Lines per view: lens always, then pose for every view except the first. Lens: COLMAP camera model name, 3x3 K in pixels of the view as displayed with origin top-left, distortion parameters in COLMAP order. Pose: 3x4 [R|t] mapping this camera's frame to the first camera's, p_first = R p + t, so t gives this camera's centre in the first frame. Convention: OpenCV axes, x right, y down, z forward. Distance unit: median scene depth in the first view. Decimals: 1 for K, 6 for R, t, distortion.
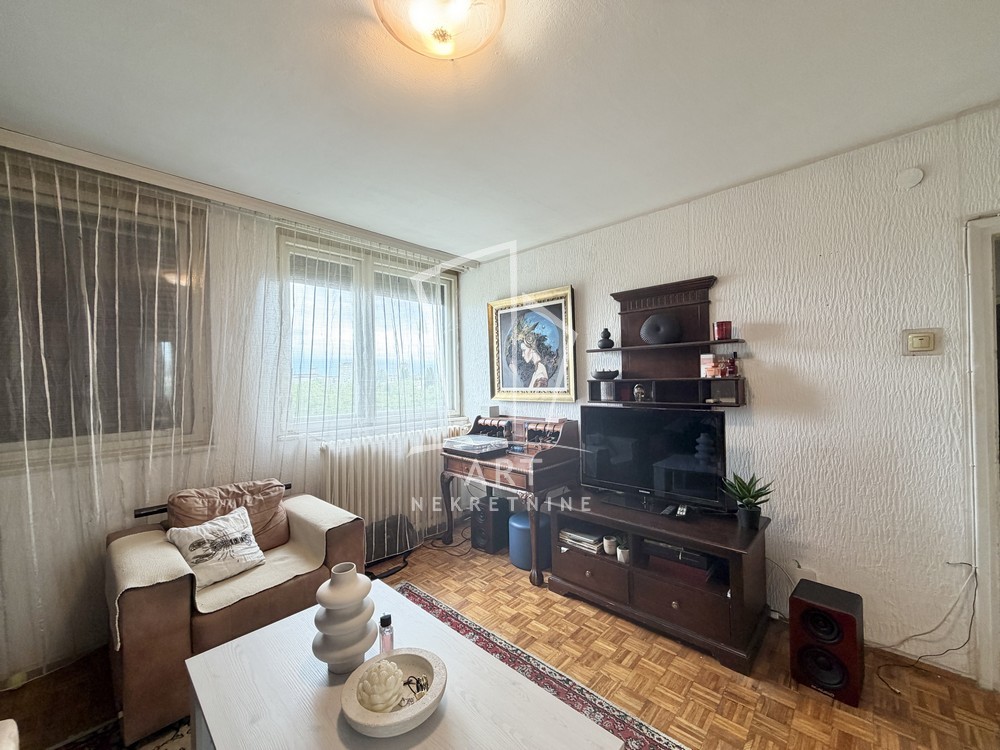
lens RADIAL K [[399.4, 0, 495.8], [0, 399.4, 373.4], [0, 0, 1]] dist [0.001191, 0.000424]
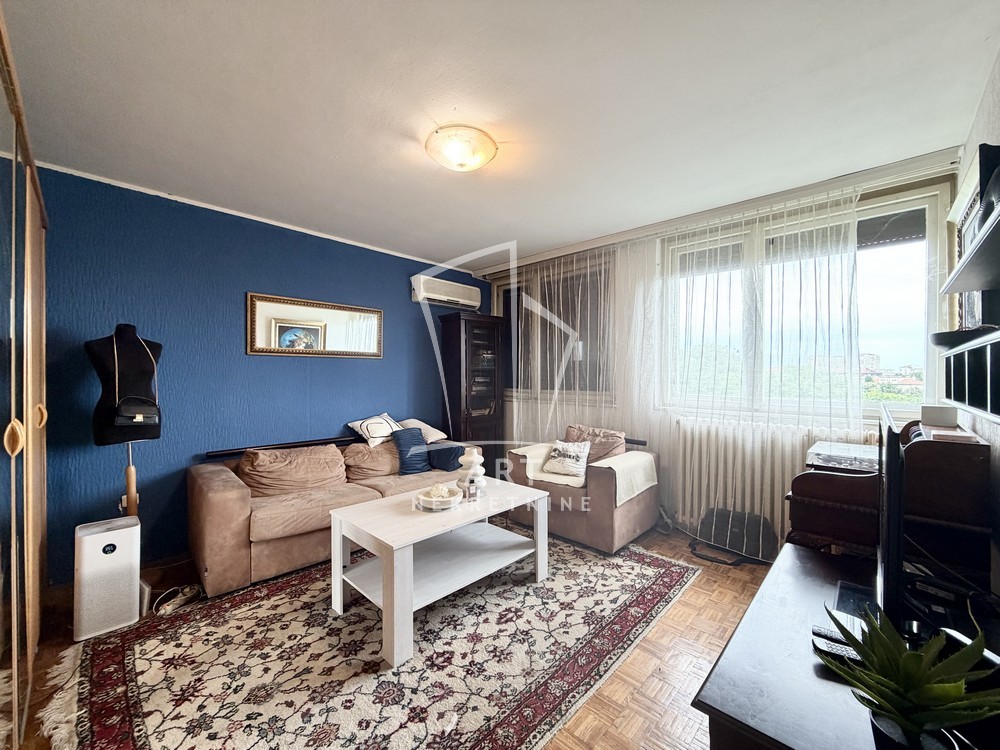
lens RADIAL K [[399.4, 0, 497.4], [0, 399.4, 376.6], [0, 0, 1]] dist [0.001191, 0.000424]
pose [[-0.009142, 0.019041, -0.999777, 0.654468], [0.003282, 0.999814, 0.019012, 0.034416], [0.999953, -0.003108, -0.009203, 0.461455]]
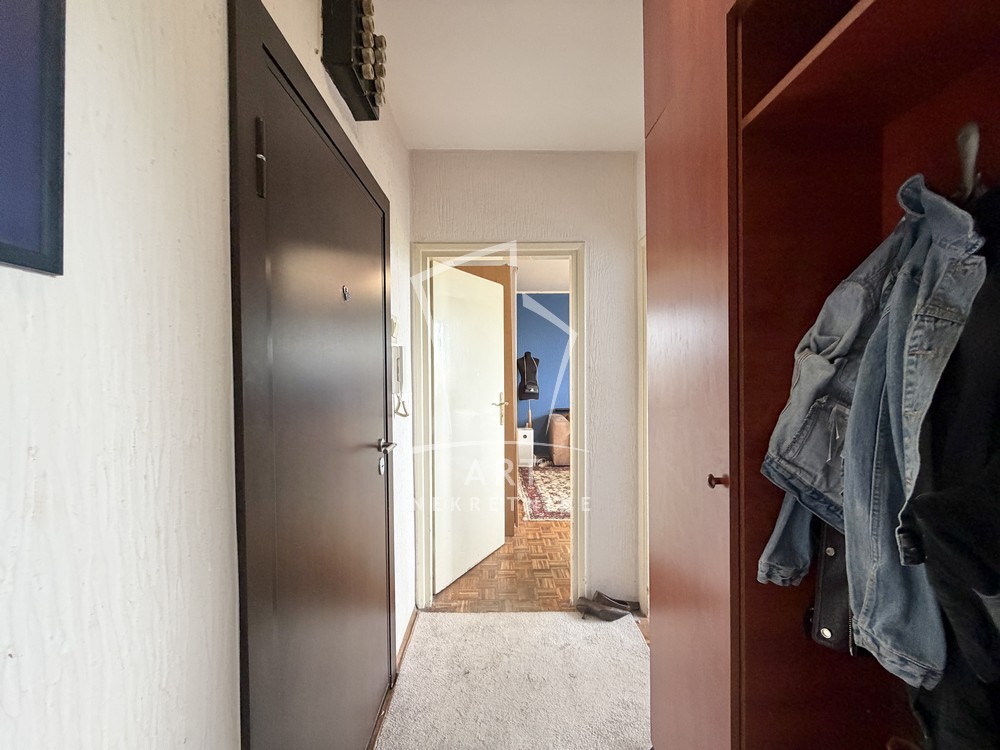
lens RADIAL K [[399.4, 0, 499.1], [0, 399.4, 374.6], [0, 0, 1]] dist [0.001191, 0.000424]
pose [[-0.716289, 0.022661, -0.697436, 1.400230], [0.019081, 0.999735, 0.012886, 0.024679], [0.697543, -0.004077, -0.716531, 1.074550]]
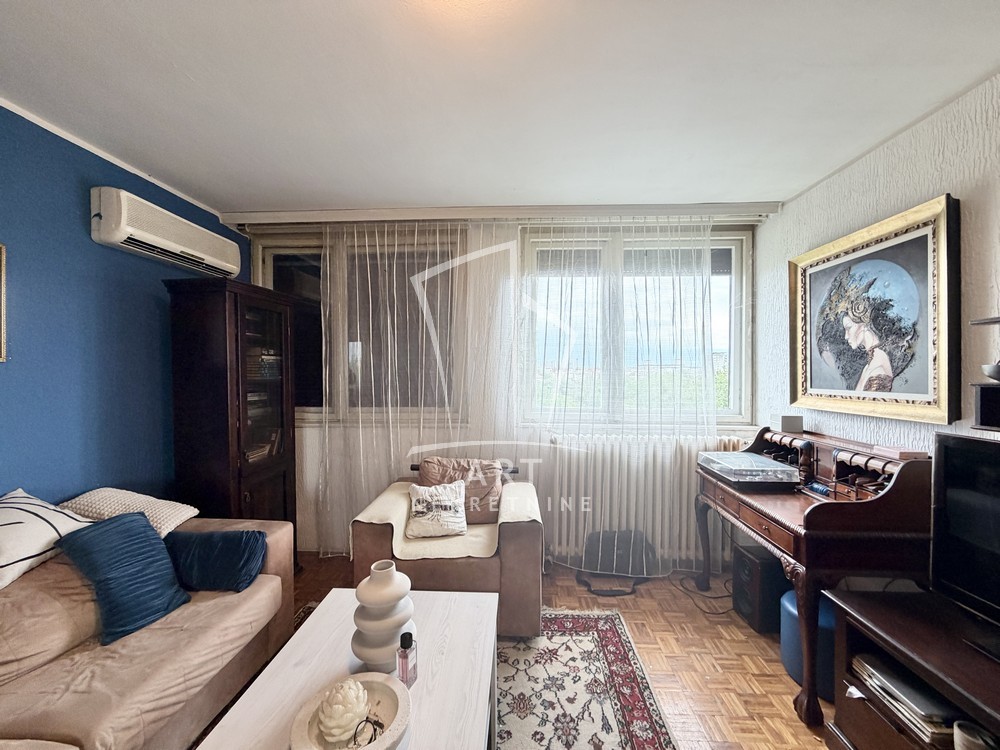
lens RADIAL K [[399.4, 0, 497.9], [0, 399.4, 374.2], [0, 0, 1]] dist [0.001191, 0.000424]
pose [[0.649032, 0.023697, -0.760392, 0.213379], [-0.004567, 0.999618, 0.027255, -0.002979], [0.760747, -0.014217, 0.648892, 0.234405]]
